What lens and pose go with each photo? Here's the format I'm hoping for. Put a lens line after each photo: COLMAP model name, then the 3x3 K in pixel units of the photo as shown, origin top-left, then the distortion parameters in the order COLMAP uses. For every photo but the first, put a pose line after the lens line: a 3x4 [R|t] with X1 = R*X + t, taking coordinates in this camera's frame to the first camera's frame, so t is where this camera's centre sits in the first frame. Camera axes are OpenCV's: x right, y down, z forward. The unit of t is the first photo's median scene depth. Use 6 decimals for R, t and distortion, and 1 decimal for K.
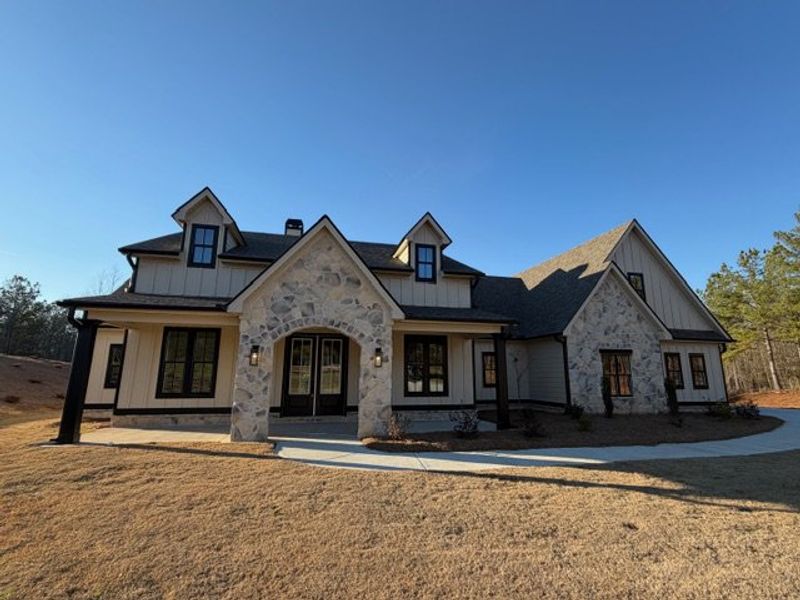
lens RADIAL K [[369.8, 0, 401.9], [0, 369.8, 306.1], [0, 0, 1]] dist [0.002287, 0.000380]
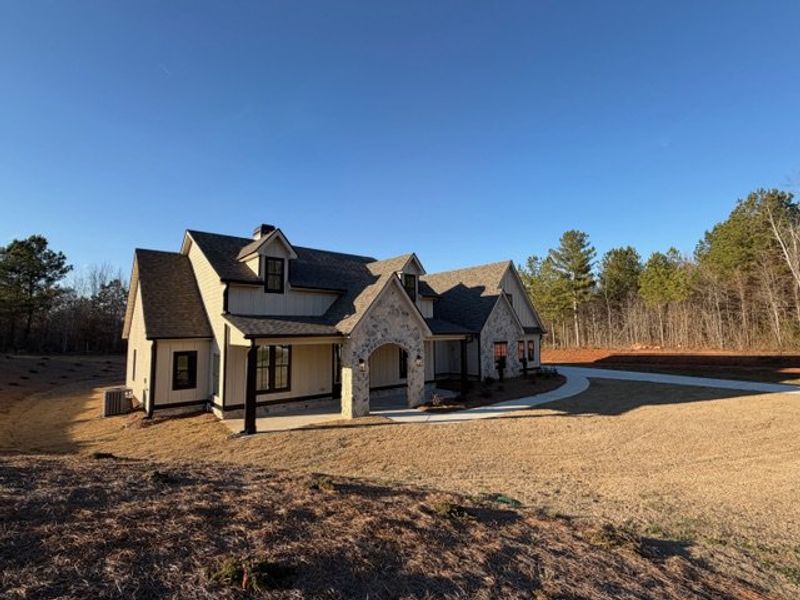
lens RADIAL K [[369.8, 0, 401.9], [0, 369.8, 306.1], [0, 0, 1]] dist [0.002287, 0.000380]
pose [[0.889498, 0.016762, 0.456631, -0.783463], [-0.066958, 0.993321, 0.093969, -0.221829], [-0.452006, -0.114161, 0.884680, -0.363257]]
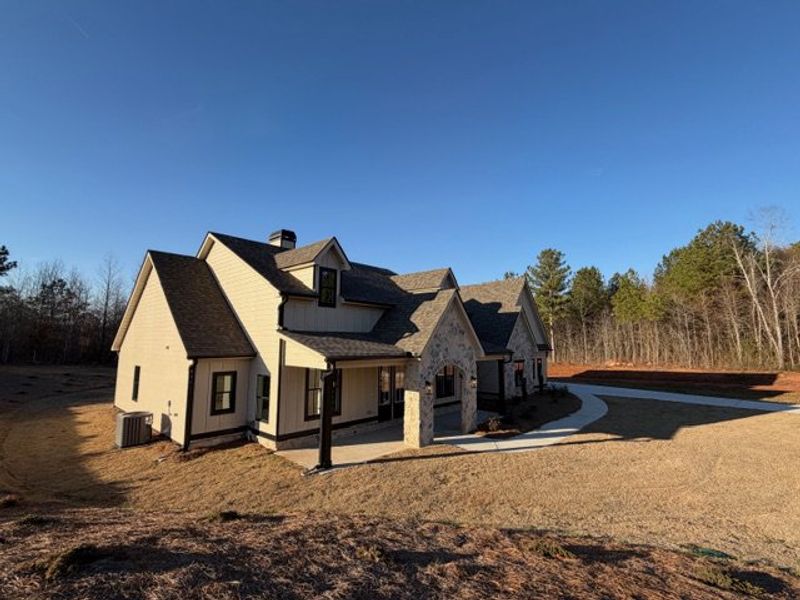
lens RADIAL K [[373.8, 0, 400.0], [0, 373.8, 300.0], [0, 0, 1]] dist [-0.000802, -0.000238]
pose [[0.826891, 0.063550, 0.558759, -1.083009], [-0.104395, 0.993671, 0.041478, -0.211029], [-0.552587, -0.092629, 0.828292, -0.110591]]
